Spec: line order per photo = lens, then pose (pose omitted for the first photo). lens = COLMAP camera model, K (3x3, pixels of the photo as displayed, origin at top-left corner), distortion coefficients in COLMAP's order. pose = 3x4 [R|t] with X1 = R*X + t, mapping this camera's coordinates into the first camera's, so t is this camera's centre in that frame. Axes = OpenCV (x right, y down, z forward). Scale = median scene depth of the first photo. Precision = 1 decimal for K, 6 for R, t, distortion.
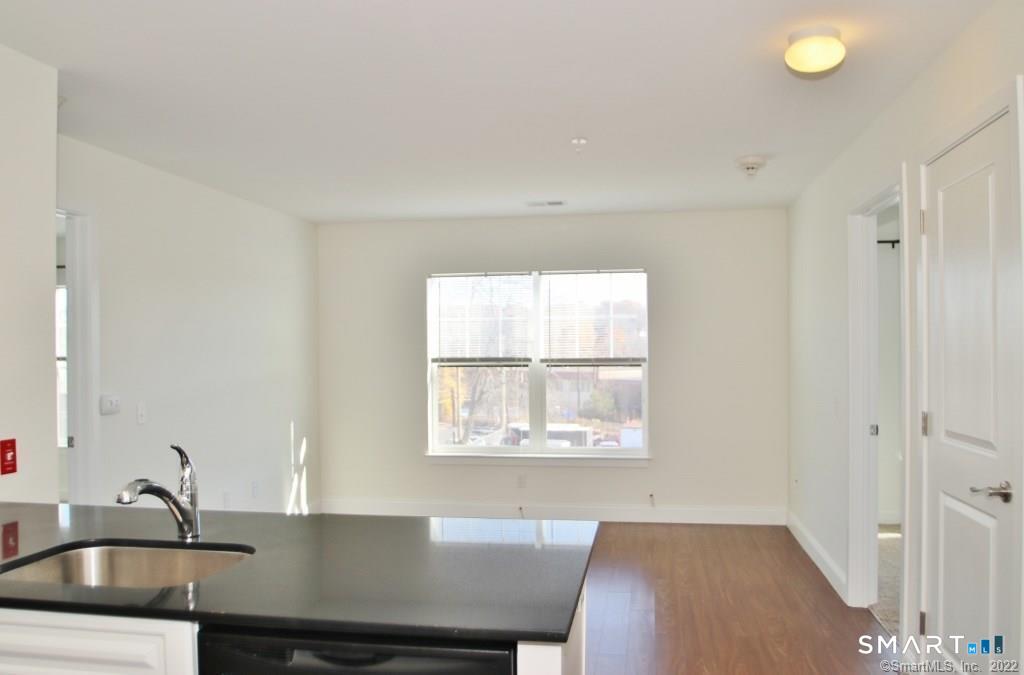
lens RADIAL K [[820.2, 0, 512.0], [0, 820.2, 337.5], [0, 0, 1]] dist [-0.059937, -0.009170]
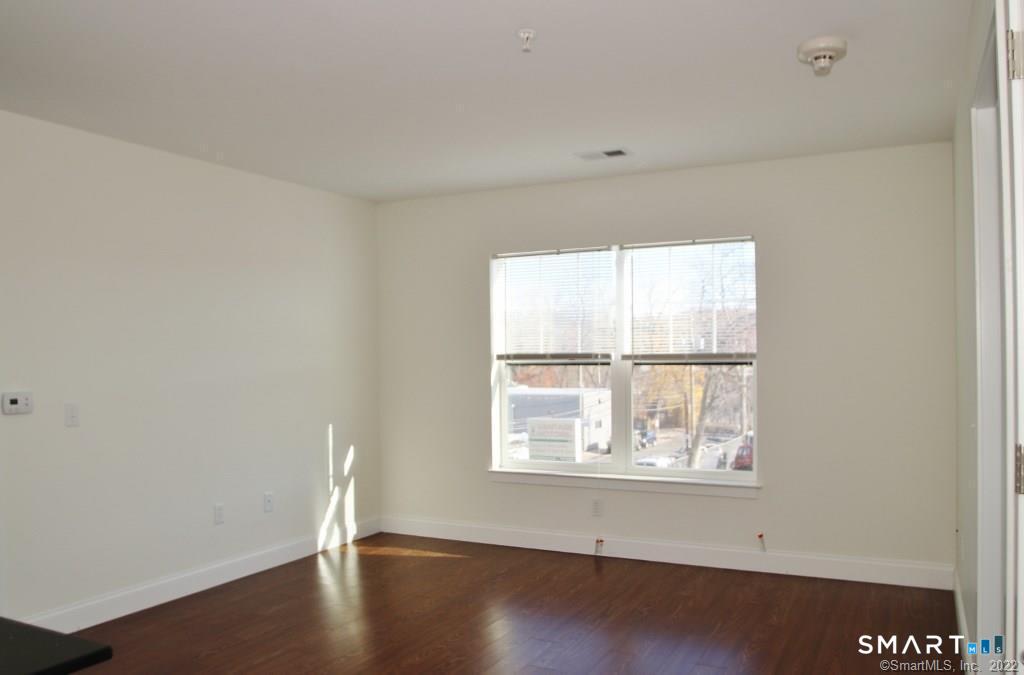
lens RADIAL K [[820.2, 0, 512.0], [0, 820.2, 337.5], [0, 0, 1]] dist [-0.059937, -0.009170]
pose [[0.956981, -0.006646, -0.290074, 0.163028], [0.005024, 0.999967, -0.006336, 0.013540], [0.290107, 0.004606, 0.956983, 0.207812]]
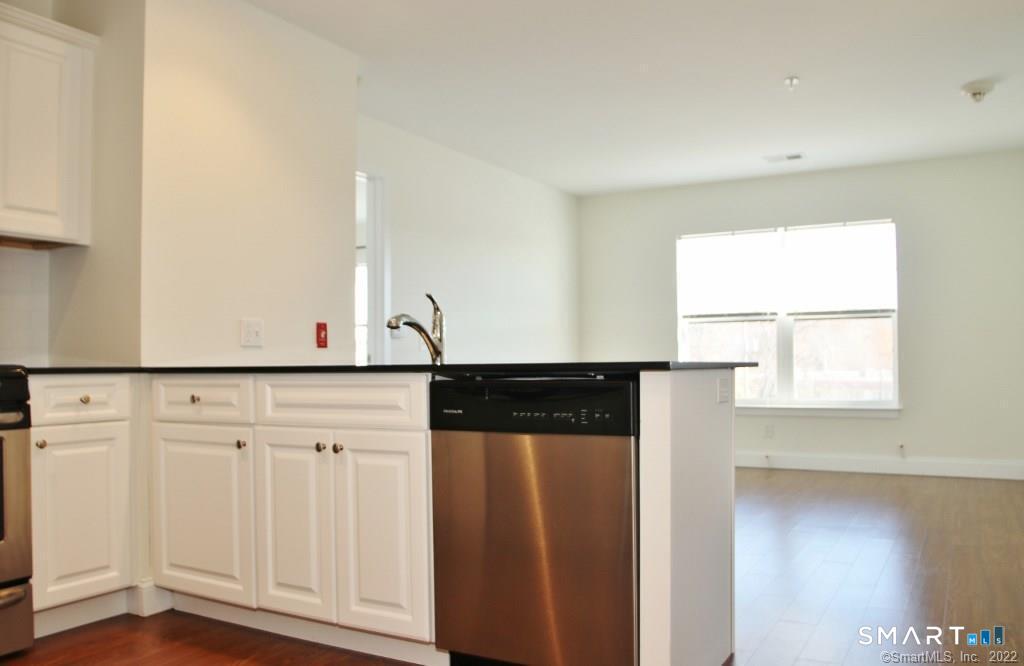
lens RADIAL K [[835.6, 0, 512.0], [0, 835.6, 333.0], [0, 0, 1]] dist [-0.104991, 0.097269]
pose [[0.940644, -0.008407, -0.339291, 0.061804], [0.002514, 0.999838, -0.017805, 0.069273], [0.339386, 0.015896, 0.940513, -0.089105]]
